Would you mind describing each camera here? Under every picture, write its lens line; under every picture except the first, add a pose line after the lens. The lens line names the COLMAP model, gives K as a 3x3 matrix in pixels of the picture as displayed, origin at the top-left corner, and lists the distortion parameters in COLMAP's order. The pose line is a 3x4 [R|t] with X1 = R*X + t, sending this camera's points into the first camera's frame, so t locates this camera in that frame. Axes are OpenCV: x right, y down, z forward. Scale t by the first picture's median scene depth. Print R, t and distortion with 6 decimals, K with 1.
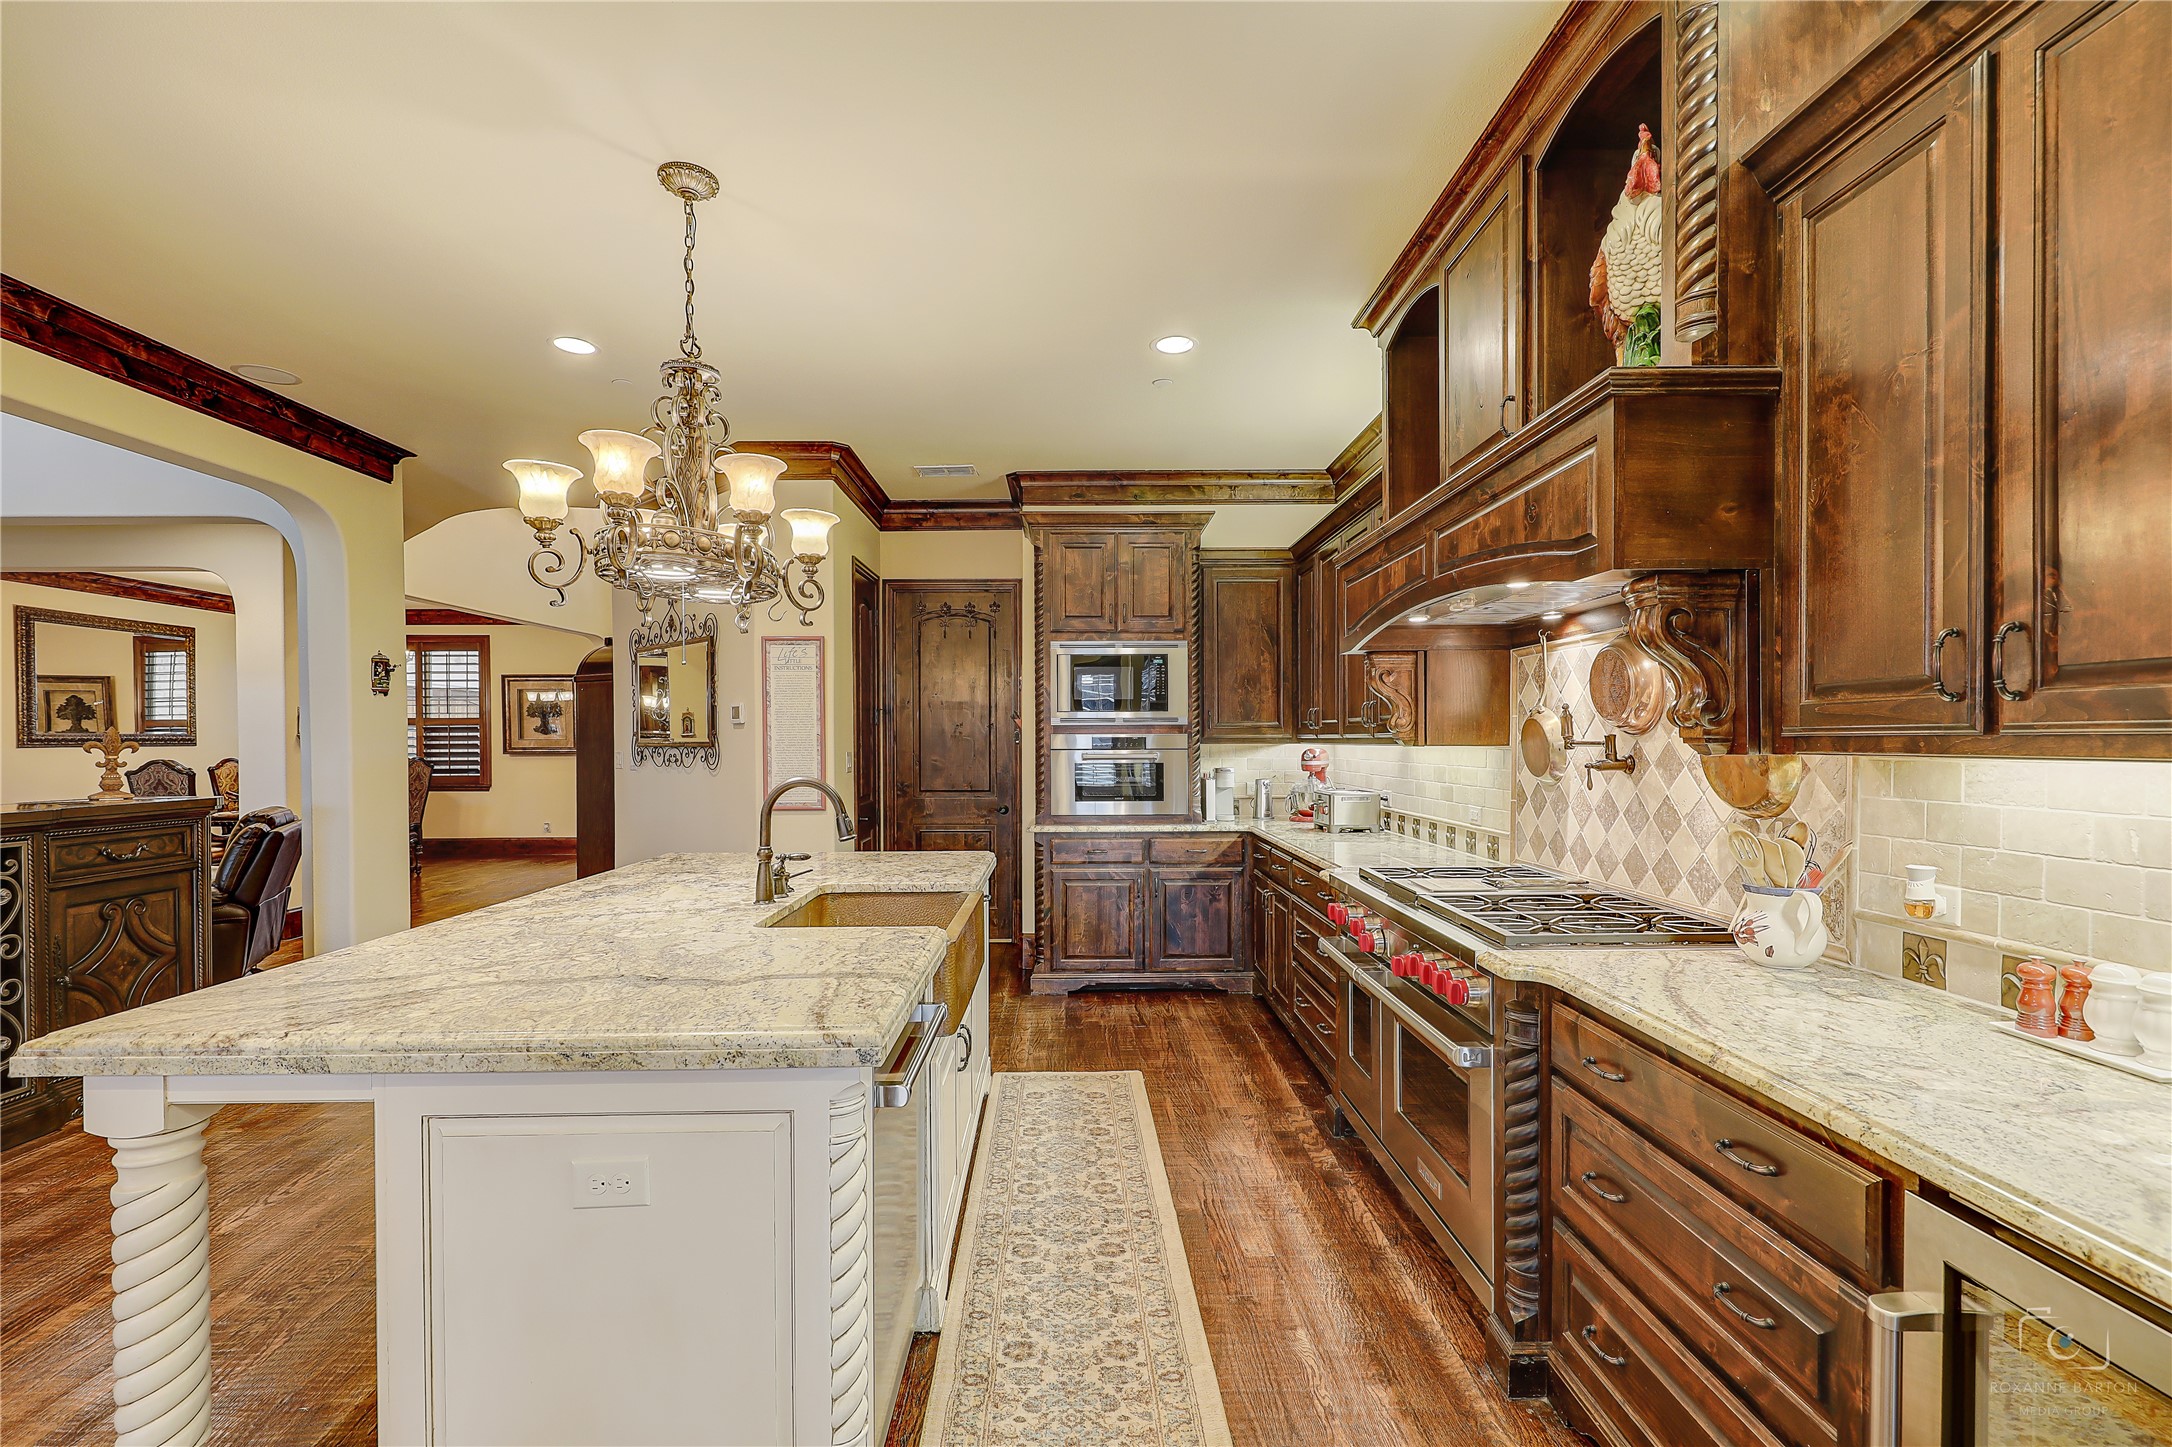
lens RADIAL K [[961.5, 0, 1092.5], [0, 961.5, 753.8], [0, 0, 1]] dist [-0.002632, -0.000593]
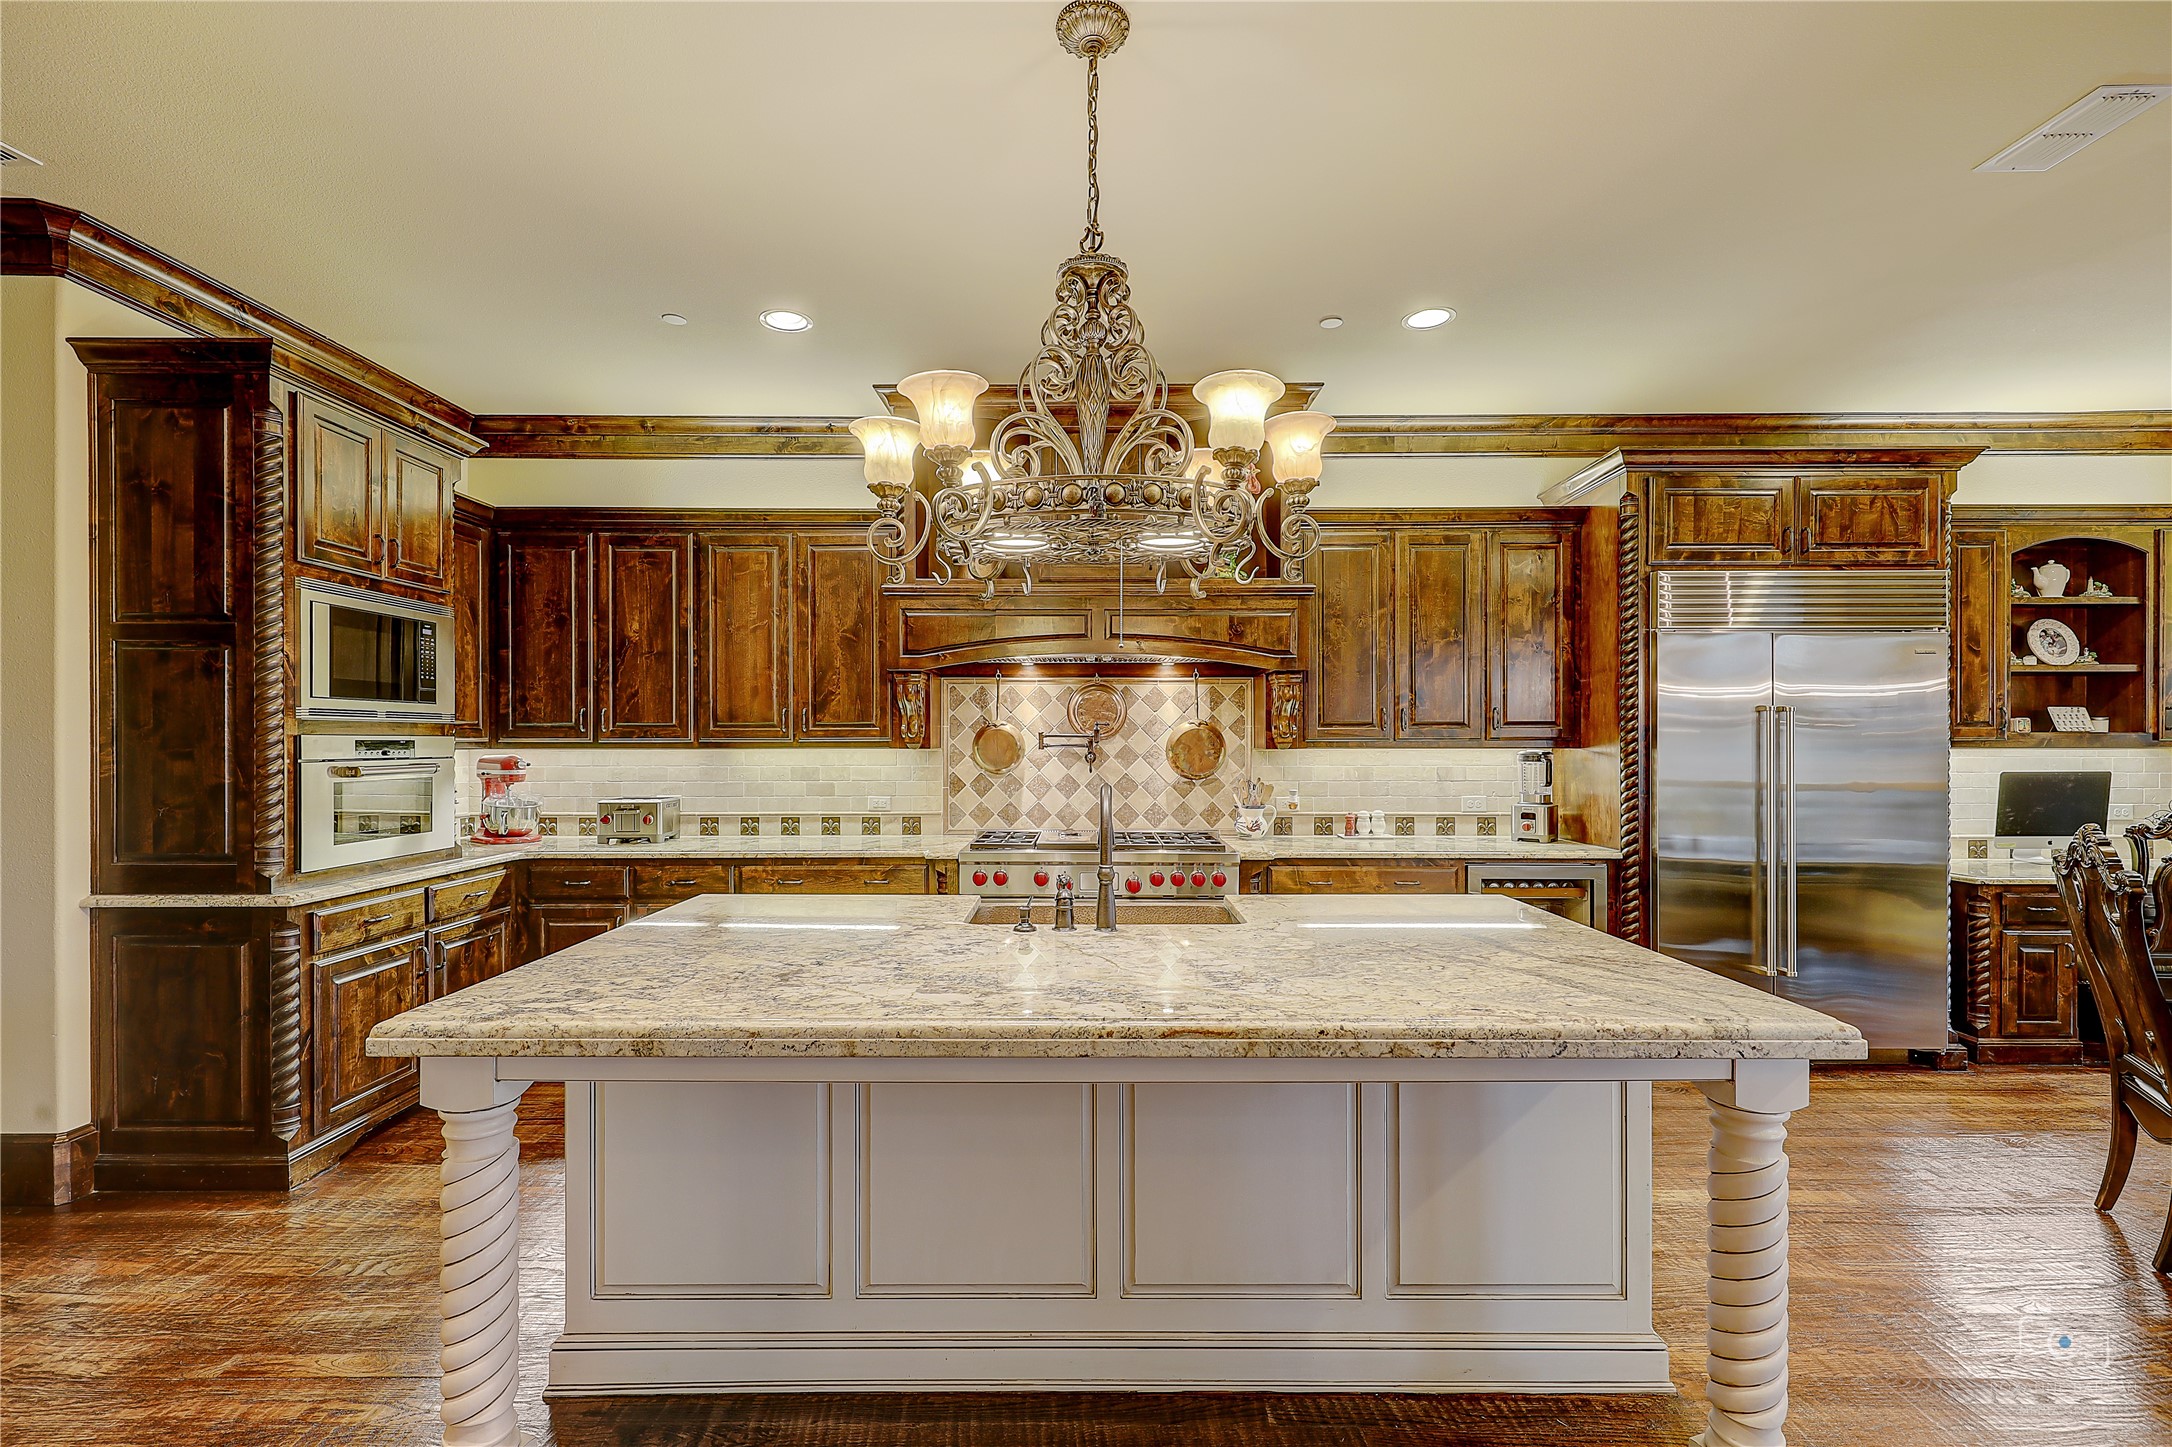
lens RADIAL K [[961.5, 0, 1084.7], [0, 961.5, 745.9], [0, 0, 1]] dist [-0.002632, -0.000593]
pose [[0.023695, -0.001239, 0.999718, -0.618025], [0.017258, 0.999851, 0.000830, -0.005784], [-0.999570, 0.017233, 0.023713, 0.510260]]
